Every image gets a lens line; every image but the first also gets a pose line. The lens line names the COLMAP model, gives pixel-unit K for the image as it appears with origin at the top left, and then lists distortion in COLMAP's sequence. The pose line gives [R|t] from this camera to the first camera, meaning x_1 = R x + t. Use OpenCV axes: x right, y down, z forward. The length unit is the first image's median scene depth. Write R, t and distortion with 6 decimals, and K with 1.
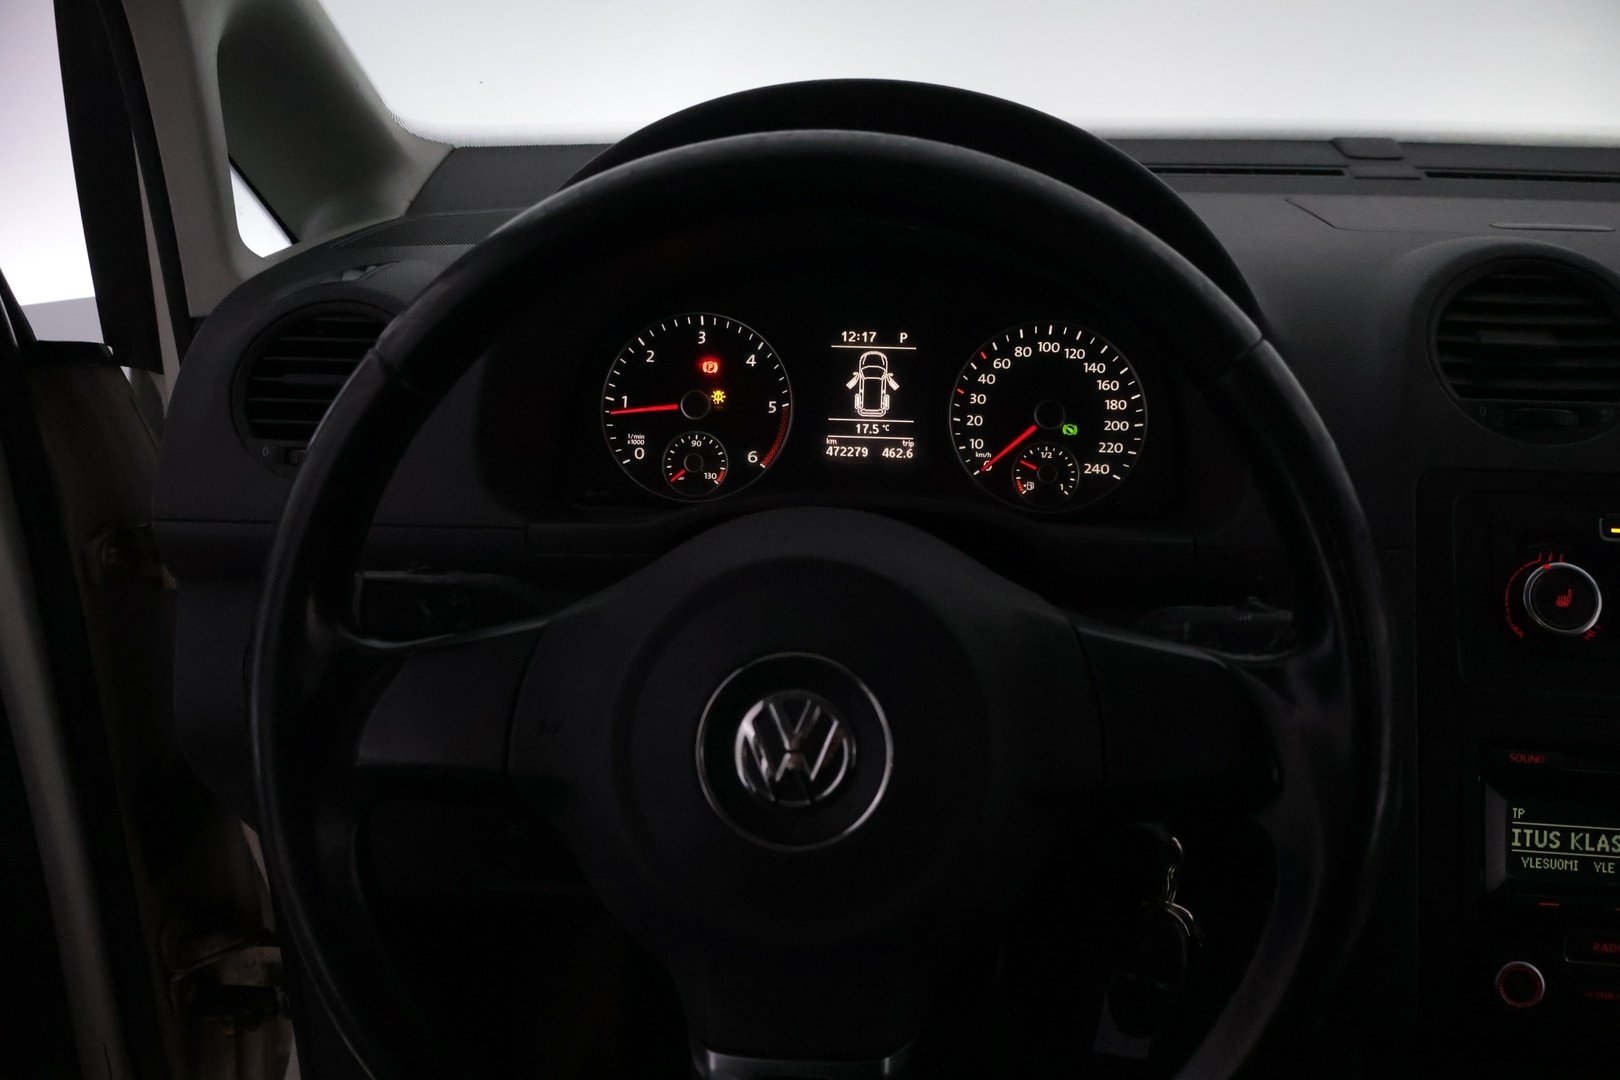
lens RADIAL K [[1373.8, 0, 807.2], [0, 1373.8, 538.2], [0, 0, 1]] dist [-0.006868, 0.000822]
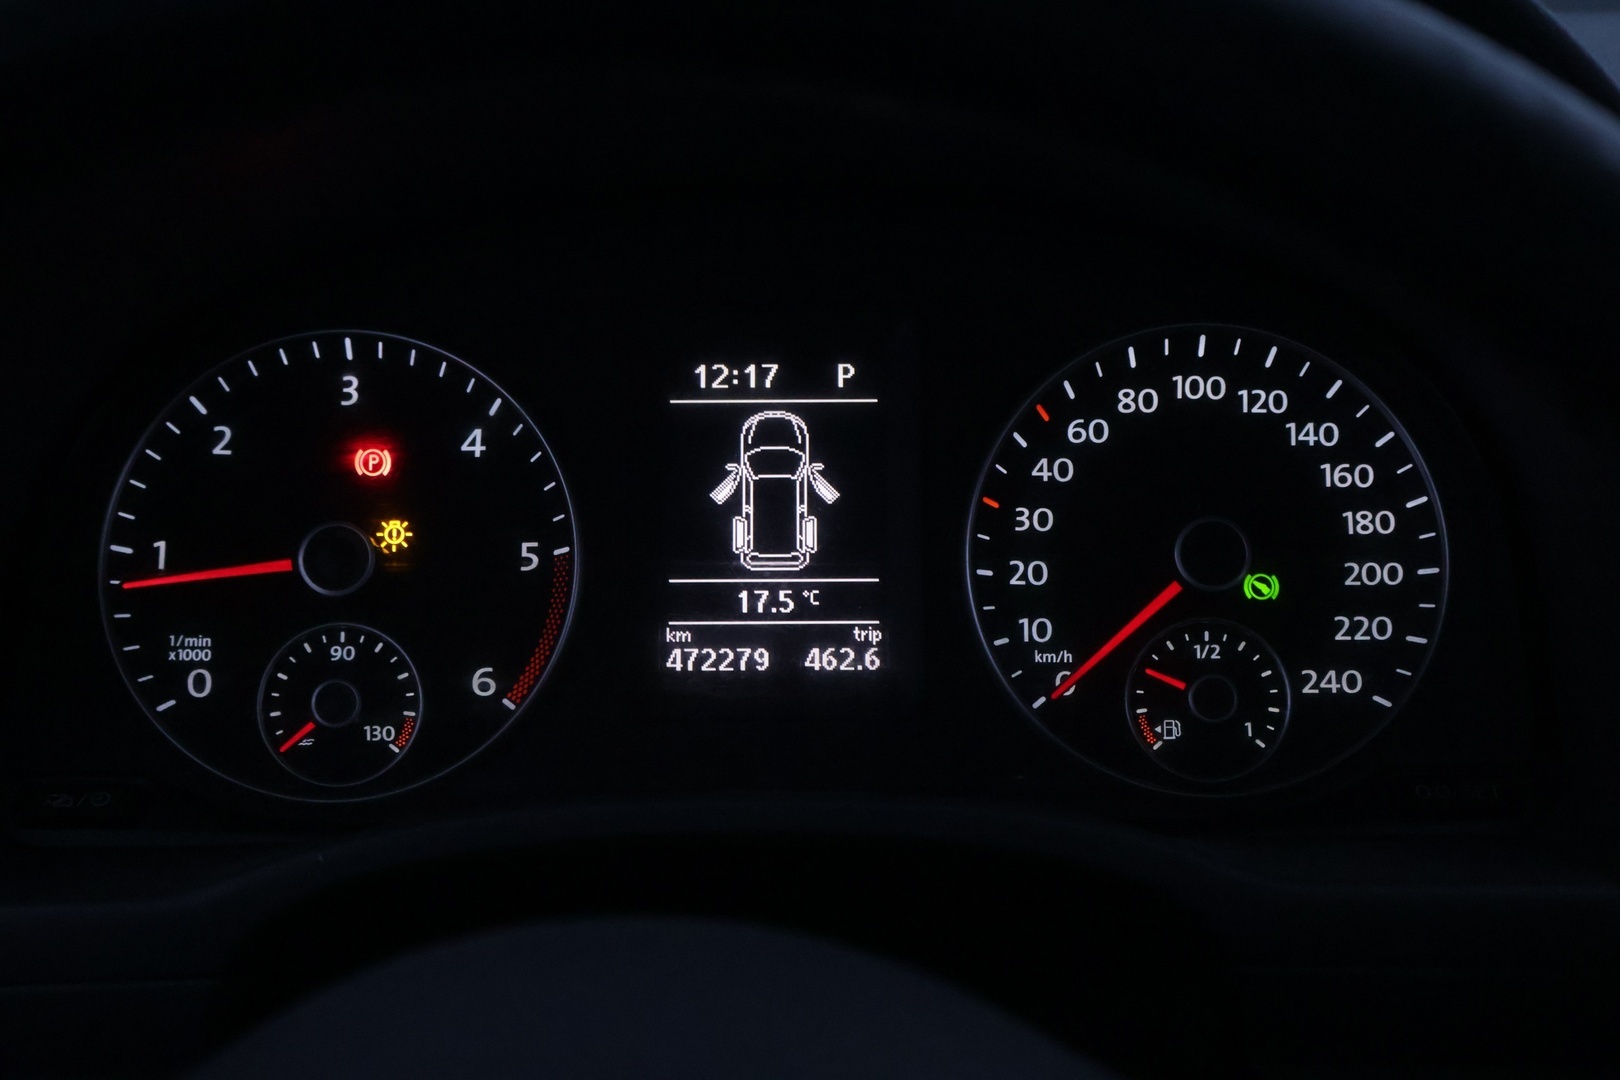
lens RADIAL K [[2628.4, 0, 811.0], [0, 2628.4, 540.5], [0, 0, 1]] dist [0.023912, 0.000000]
pose [[0.997713, -0.035511, 0.057507, 0.013094], [0.039057, 0.997325, -0.061778, -0.049225], [-0.055159, 0.063882, 0.996432, 0.224604]]
